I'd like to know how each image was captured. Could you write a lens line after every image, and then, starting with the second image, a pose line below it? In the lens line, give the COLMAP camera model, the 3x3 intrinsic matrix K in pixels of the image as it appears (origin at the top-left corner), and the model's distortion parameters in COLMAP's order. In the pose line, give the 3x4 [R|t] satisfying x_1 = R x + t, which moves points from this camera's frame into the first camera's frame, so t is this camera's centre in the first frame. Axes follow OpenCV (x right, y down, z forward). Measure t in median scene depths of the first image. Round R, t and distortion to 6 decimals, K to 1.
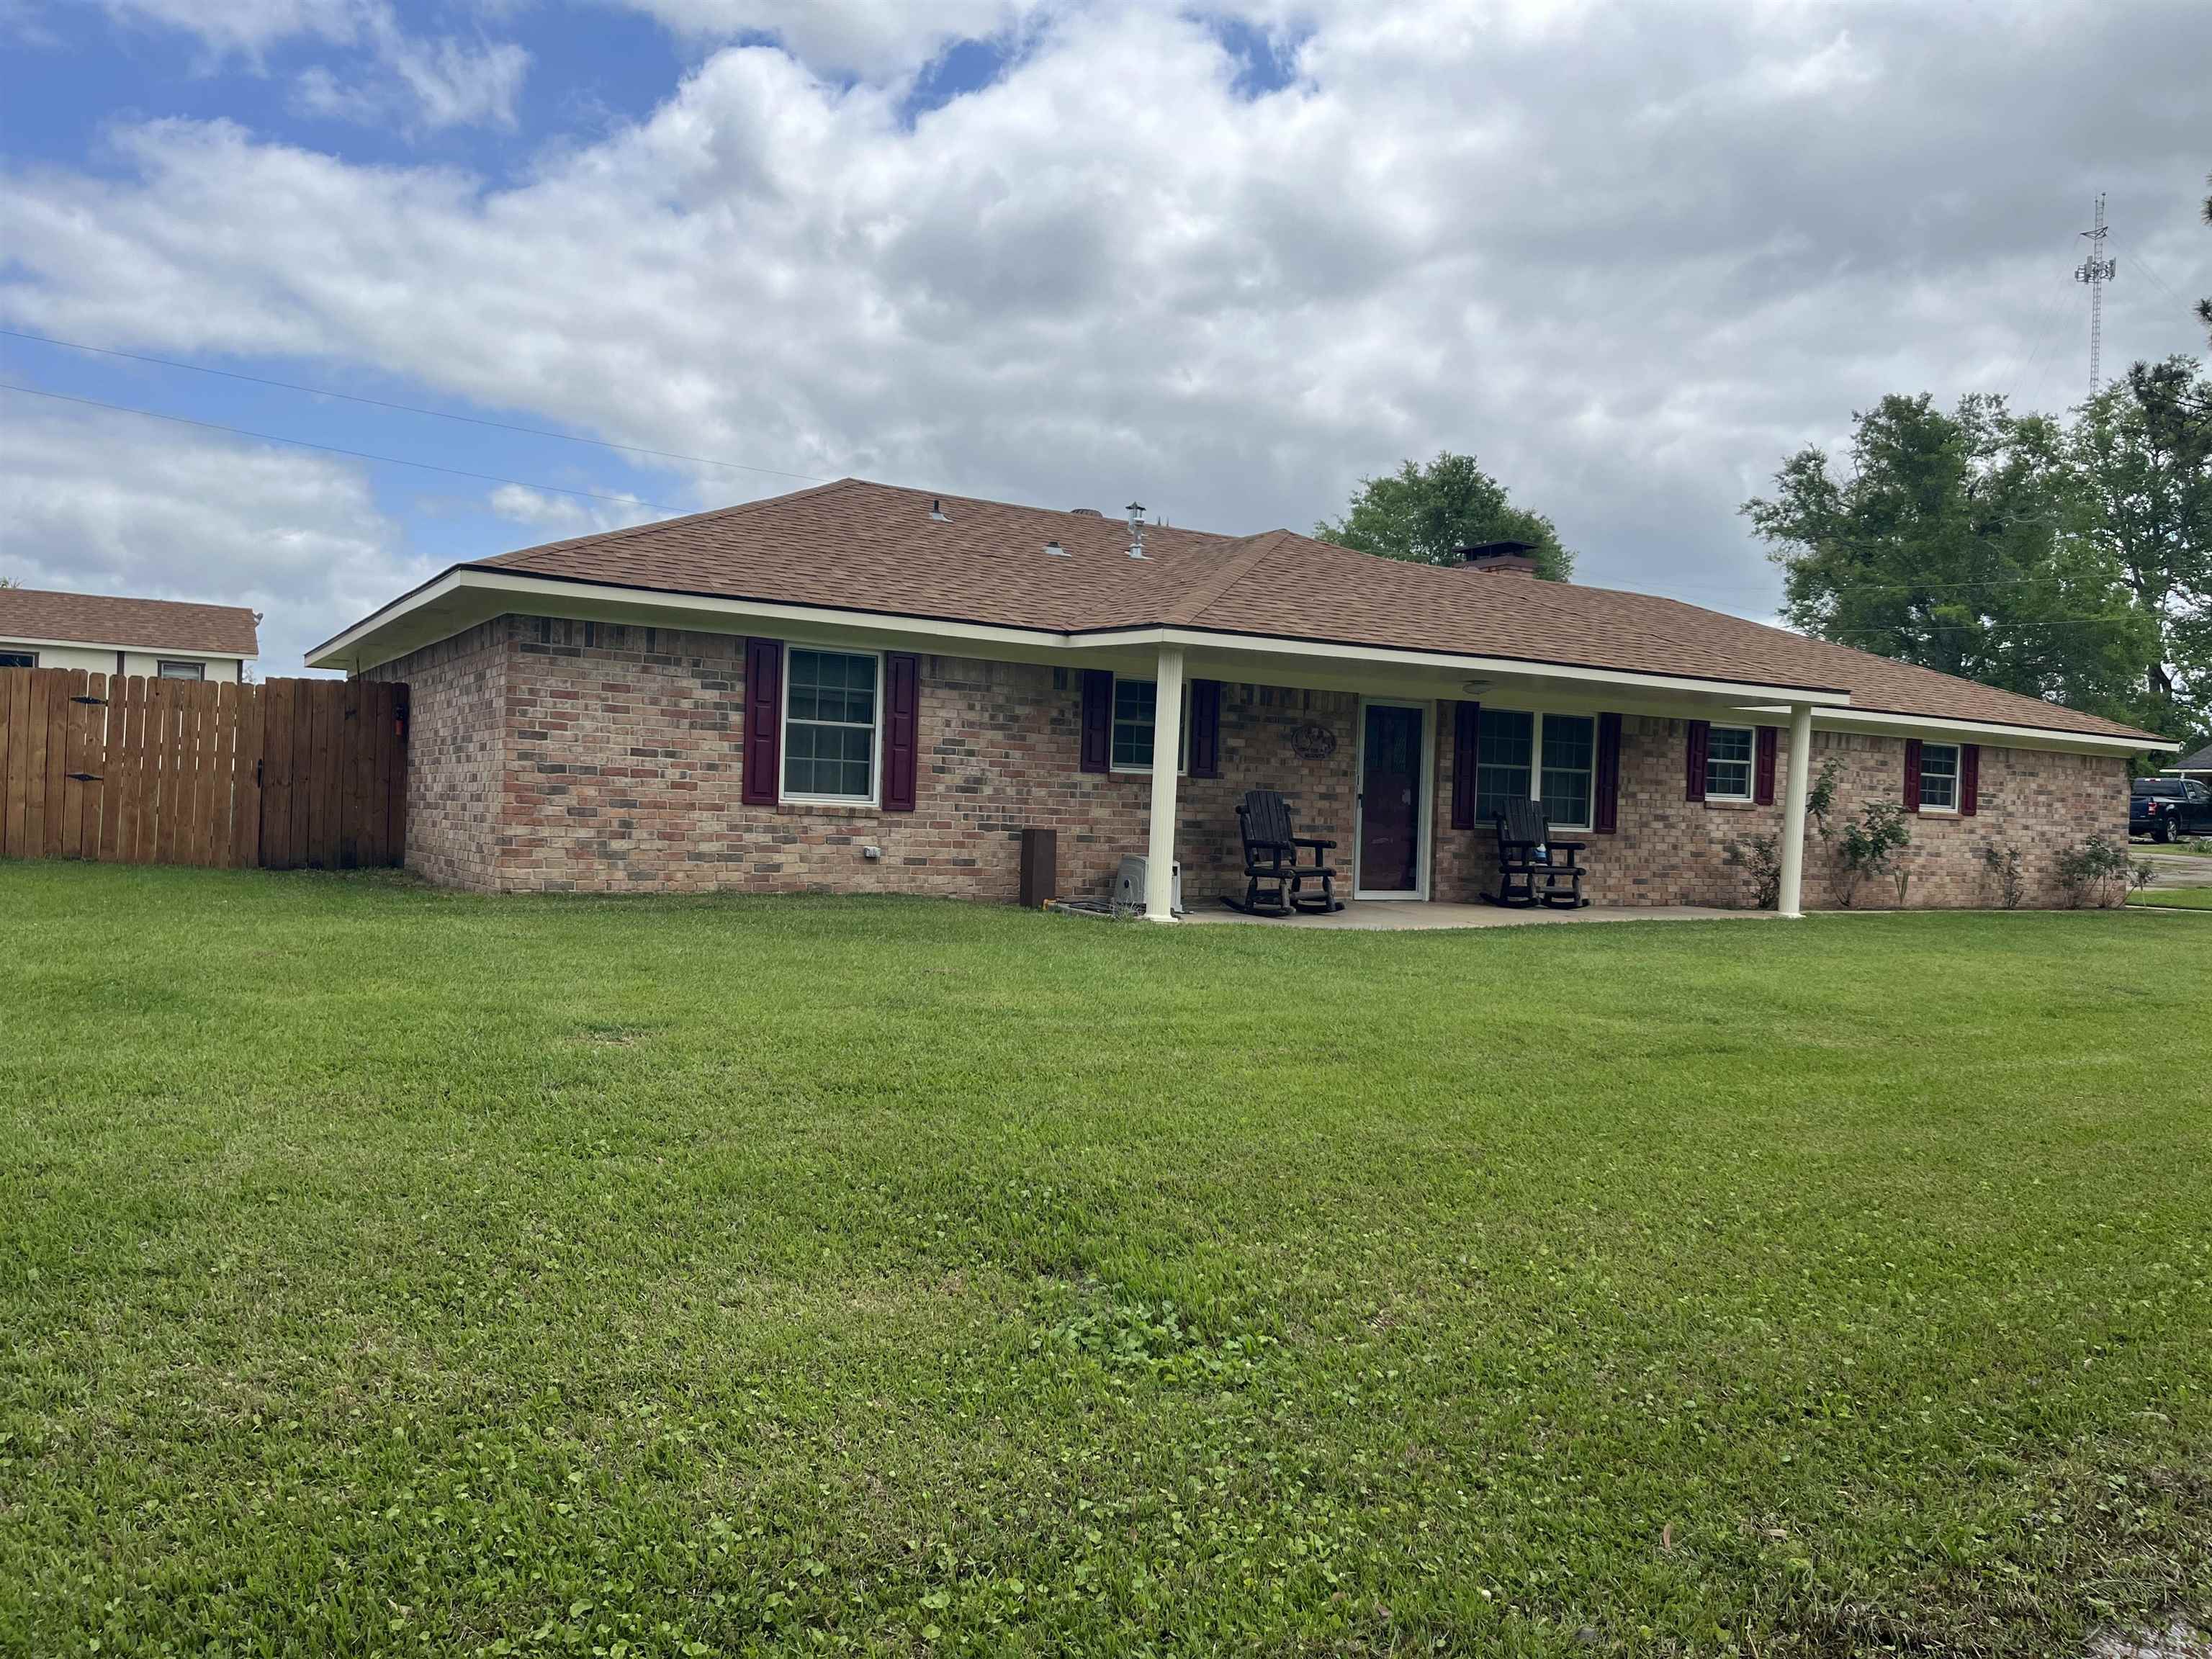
lens RADIAL K [[1666.6, 0, 1106.3], [0, 1666.6, 837.8], [0, 0, 1]] dist [0.062403, -0.086111]
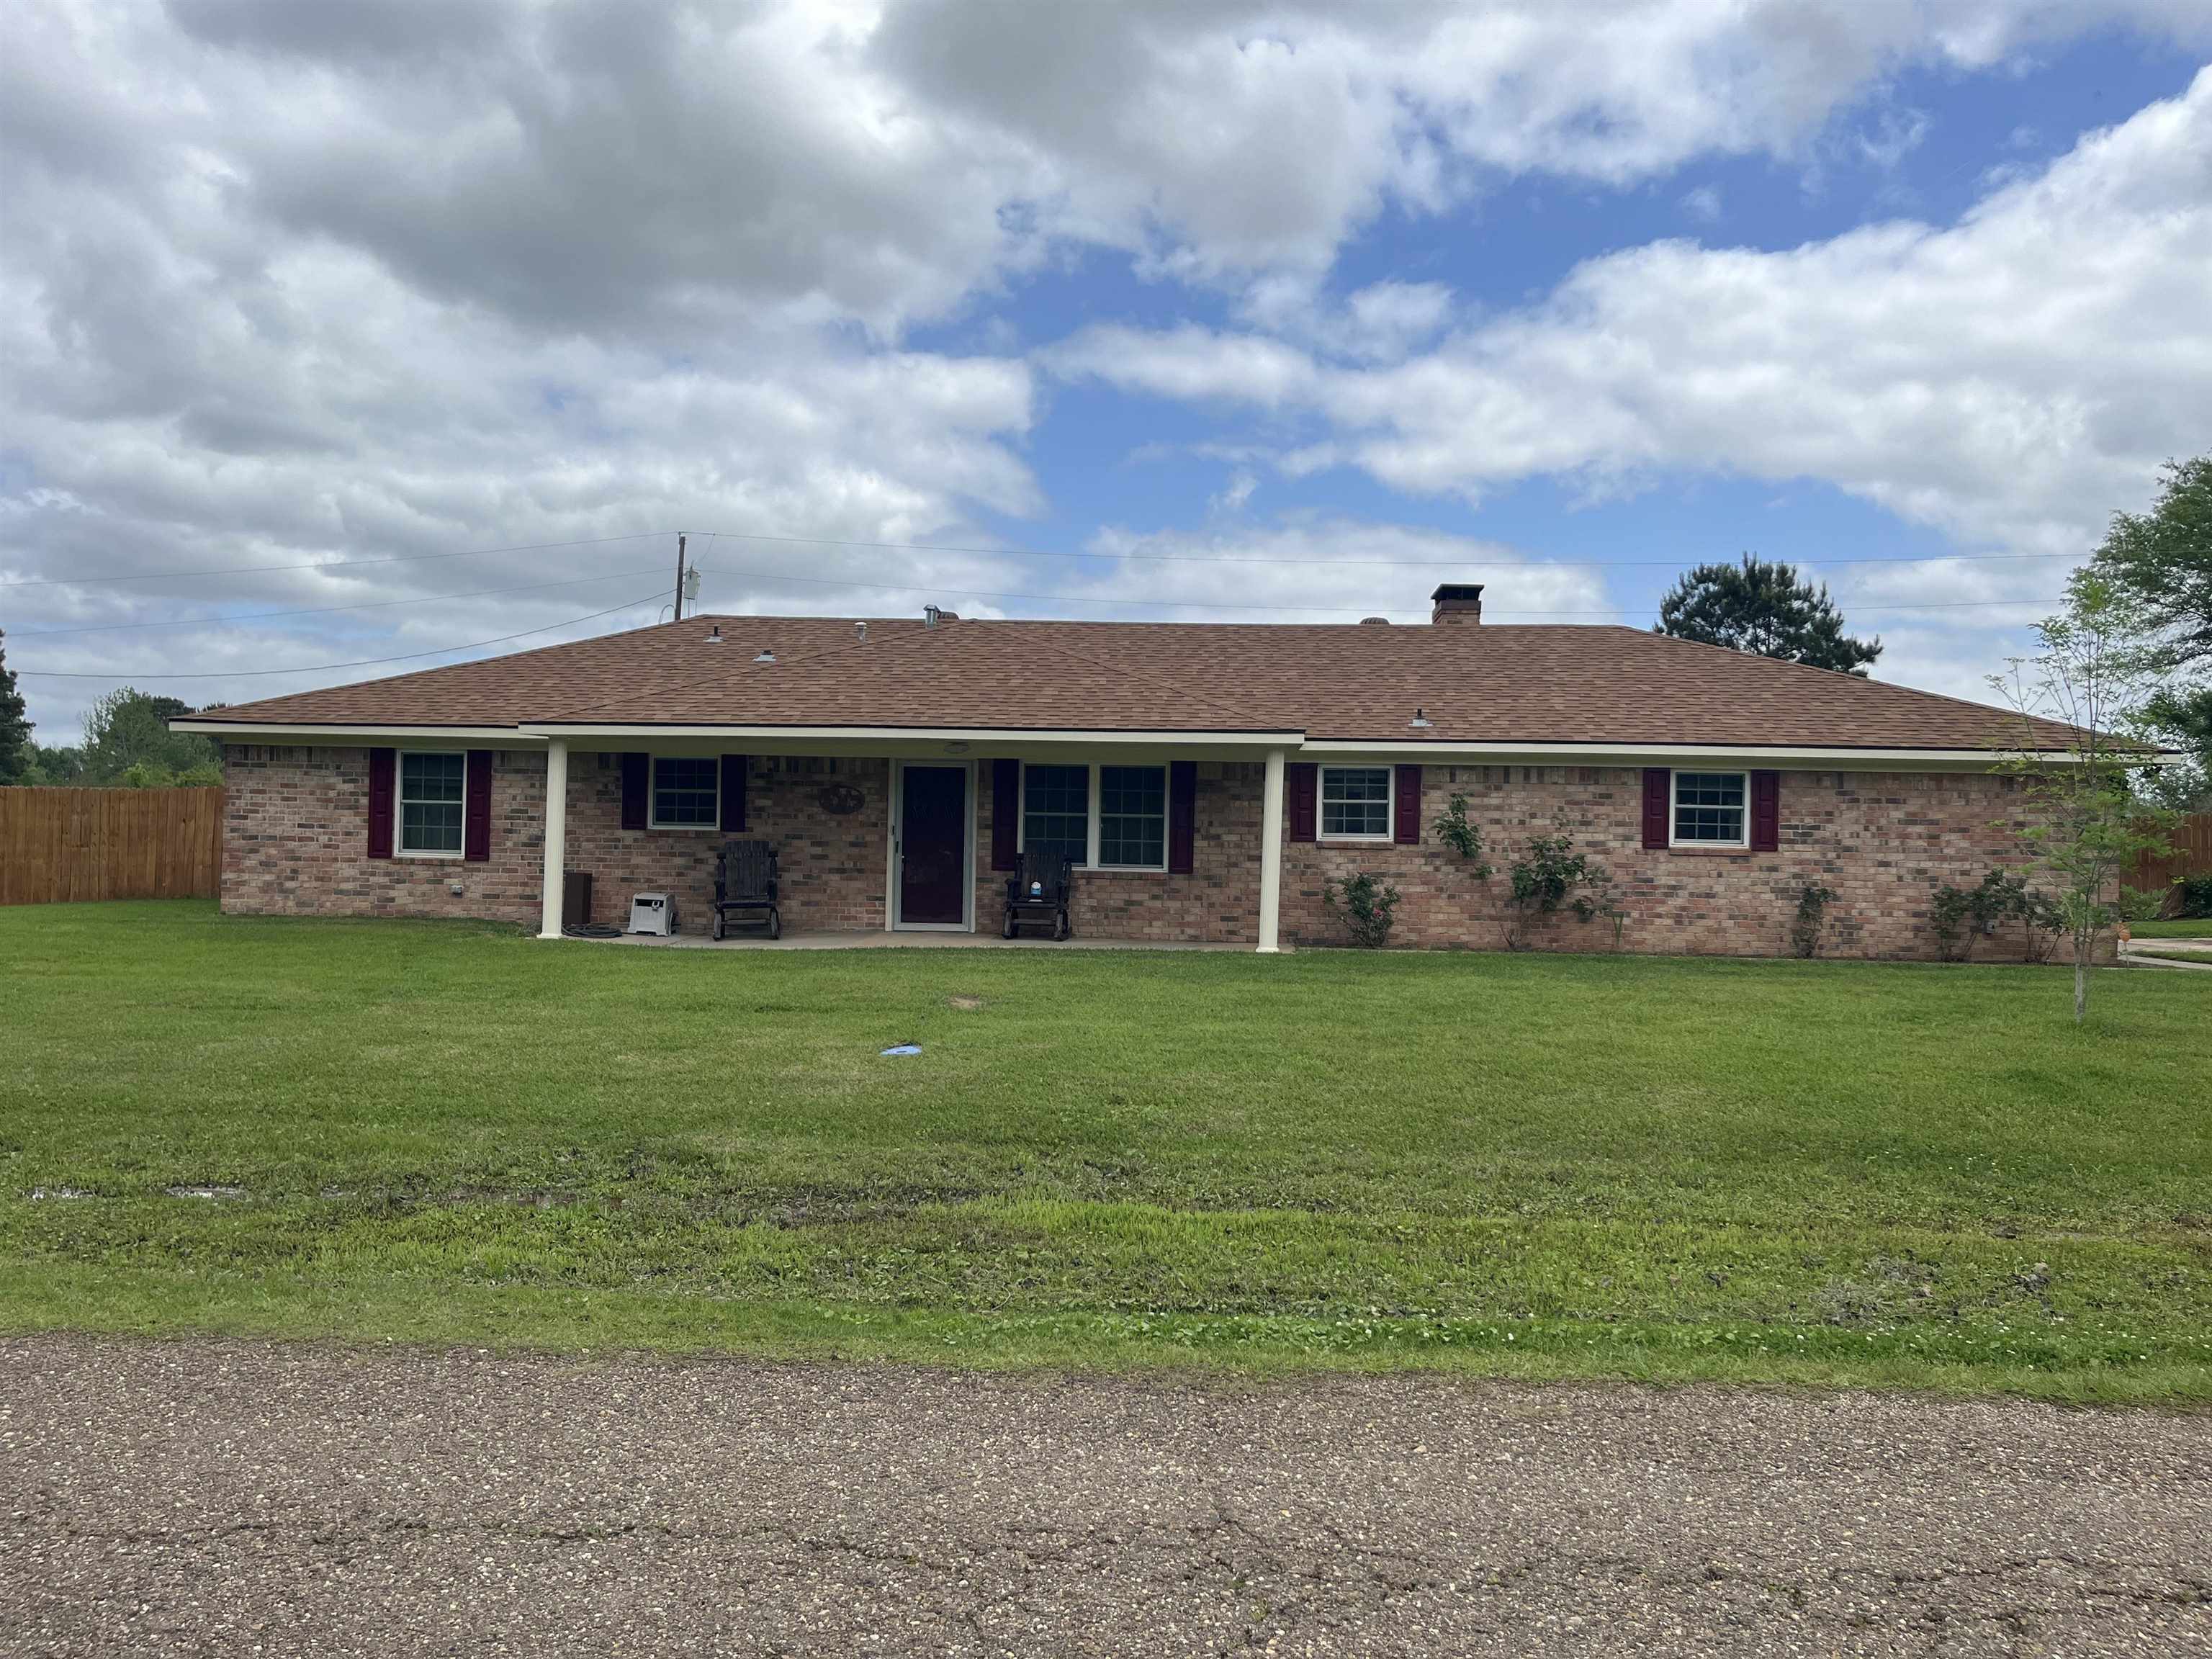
lens RADIAL K [[1666.6, 0, 1108.5], [0, 1666.6, 822.0], [0, 0, 1]] dist [0.062403, -0.086111]
pose [[0.815583, -0.030260, -0.577848, 1.096559], [0.001146, 0.998714, -0.050682, 0.023289], [0.578638, 0.040673, 0.814569, 0.131641]]
